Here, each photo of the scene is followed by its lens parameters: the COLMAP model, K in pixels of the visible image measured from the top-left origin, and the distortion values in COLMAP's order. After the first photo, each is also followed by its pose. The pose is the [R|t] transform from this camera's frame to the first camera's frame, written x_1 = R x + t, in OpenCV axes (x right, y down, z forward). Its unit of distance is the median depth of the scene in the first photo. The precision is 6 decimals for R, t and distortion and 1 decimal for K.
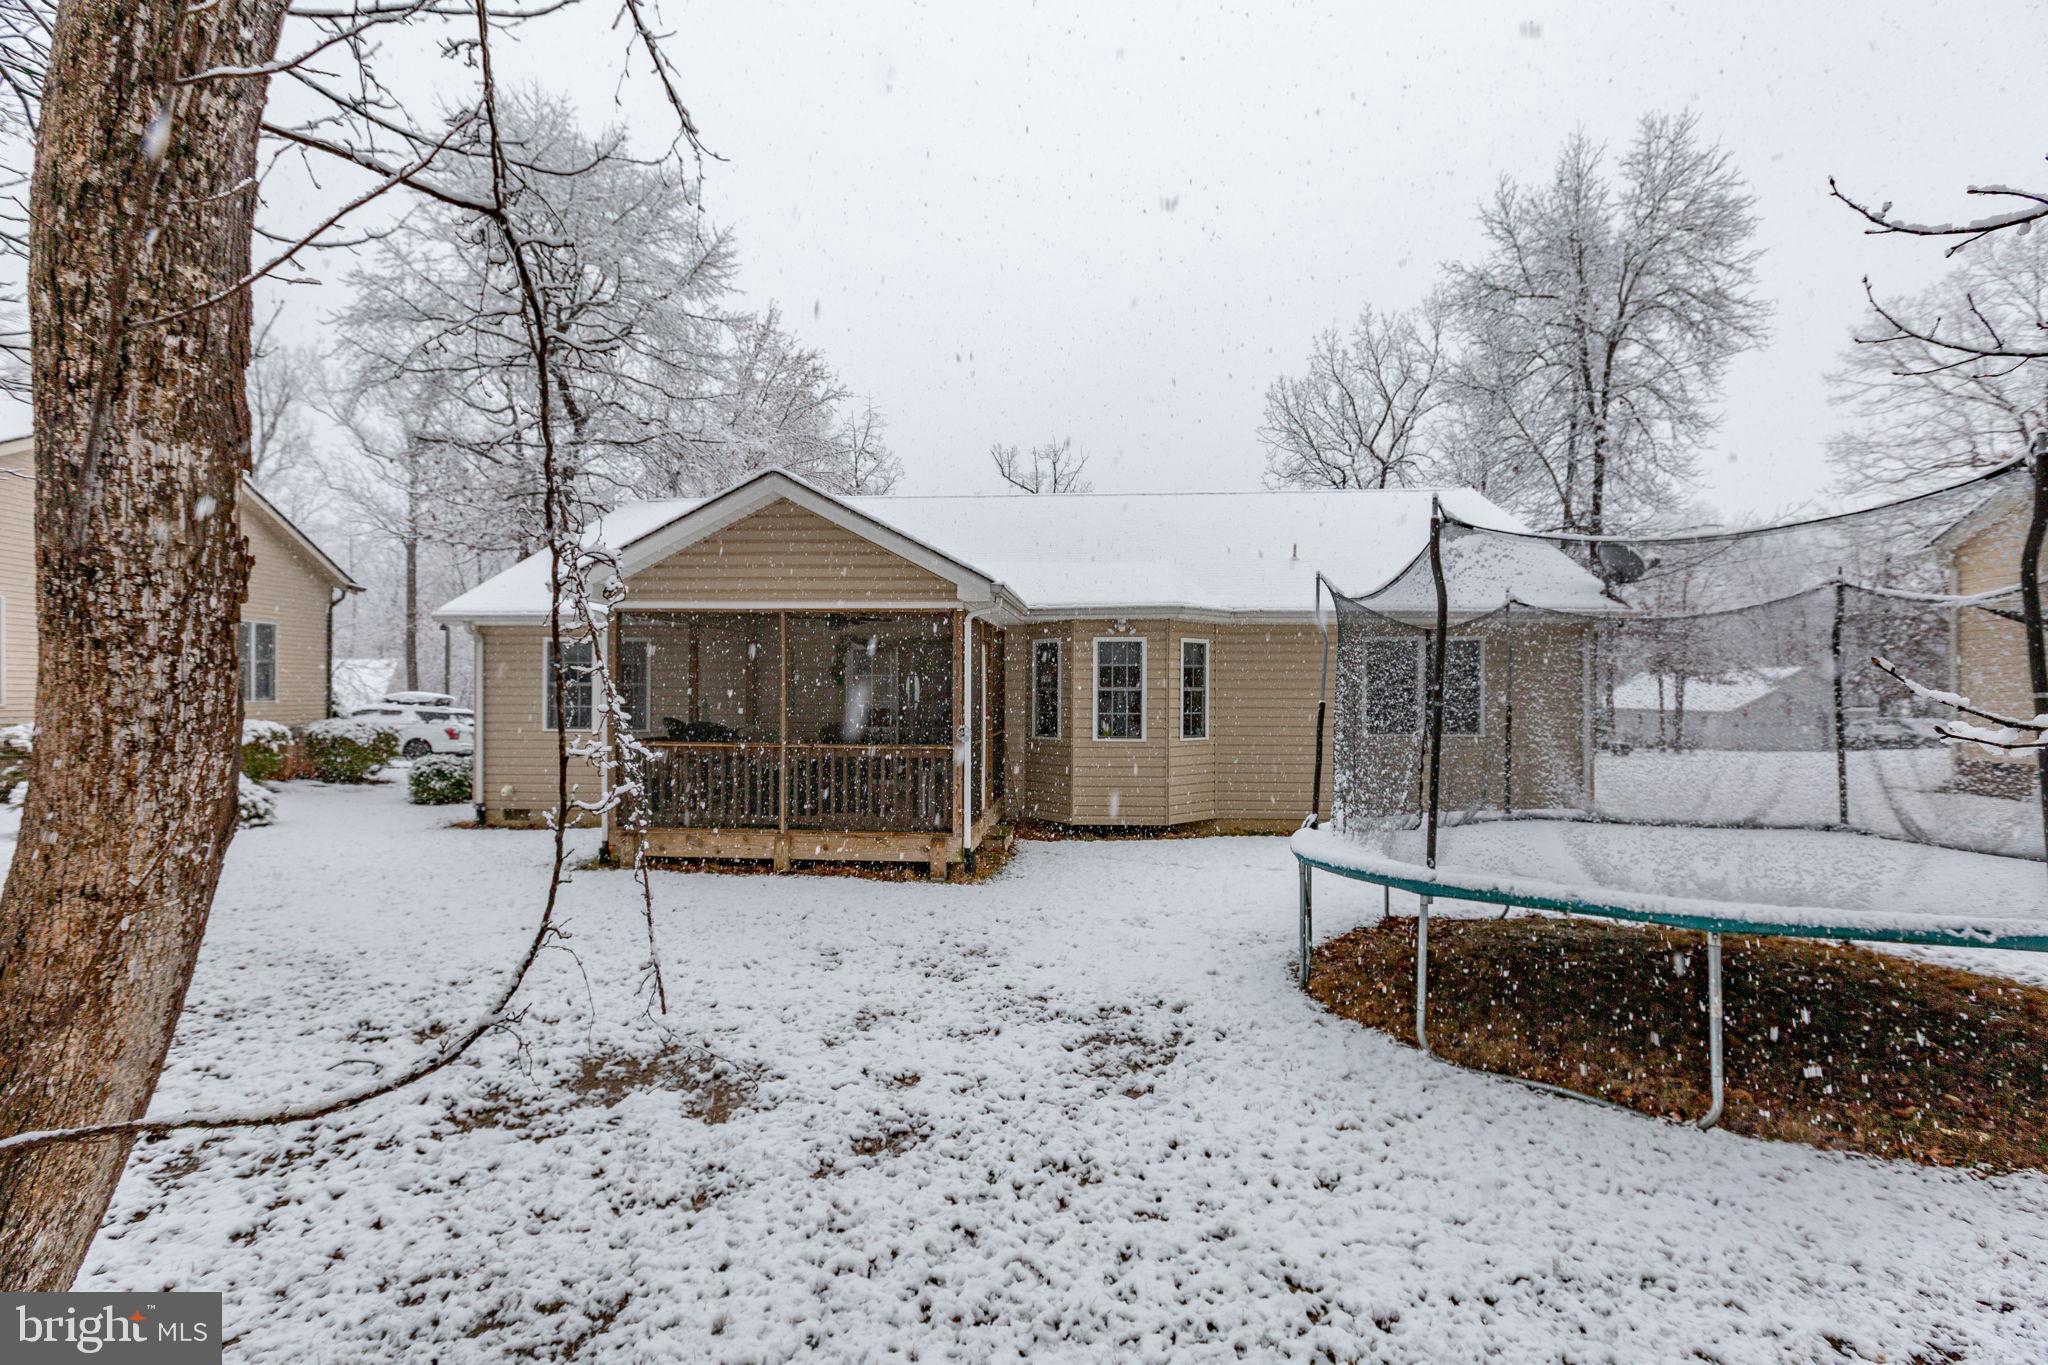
lens RADIAL K [[954.1, 0, 1028.5], [0, 954.1, 692.8], [0, 0, 1]] dist [-0.008398, -0.000194]
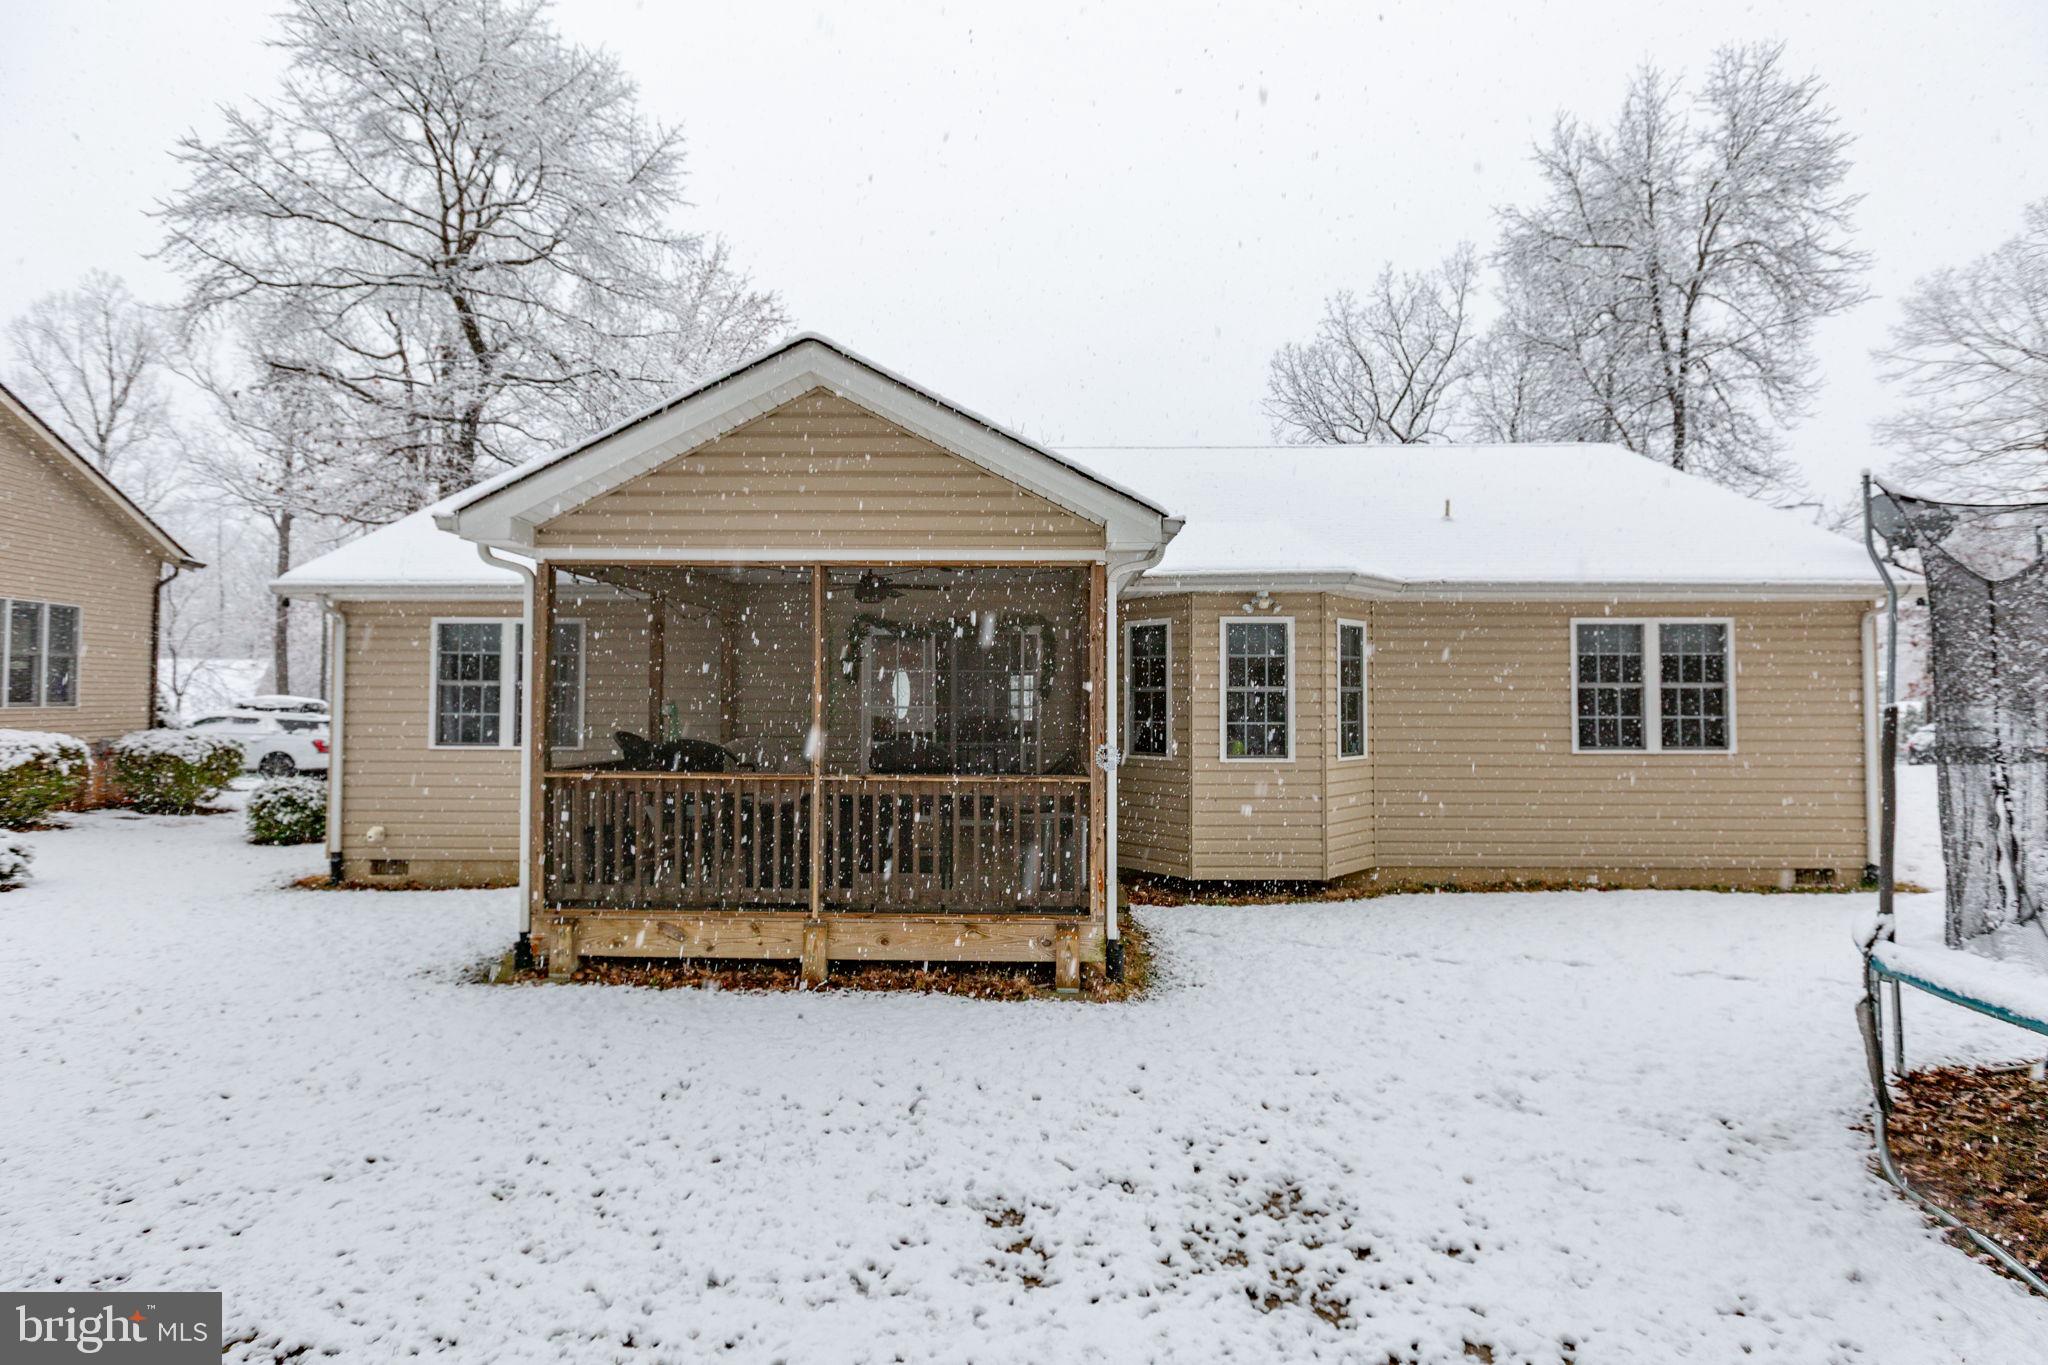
lens RADIAL K [[1004.7, 0, 1015.3], [0, 1004.7, 665.1], [0, 0, 1]] dist [-0.000366, -0.010080]
pose [[0.998695, 0.001009, 0.051065, -0.078753], [0.000630, 0.999486, -0.032066, 0.001323], [-0.051071, 0.032057, 0.998180, 0.161722]]
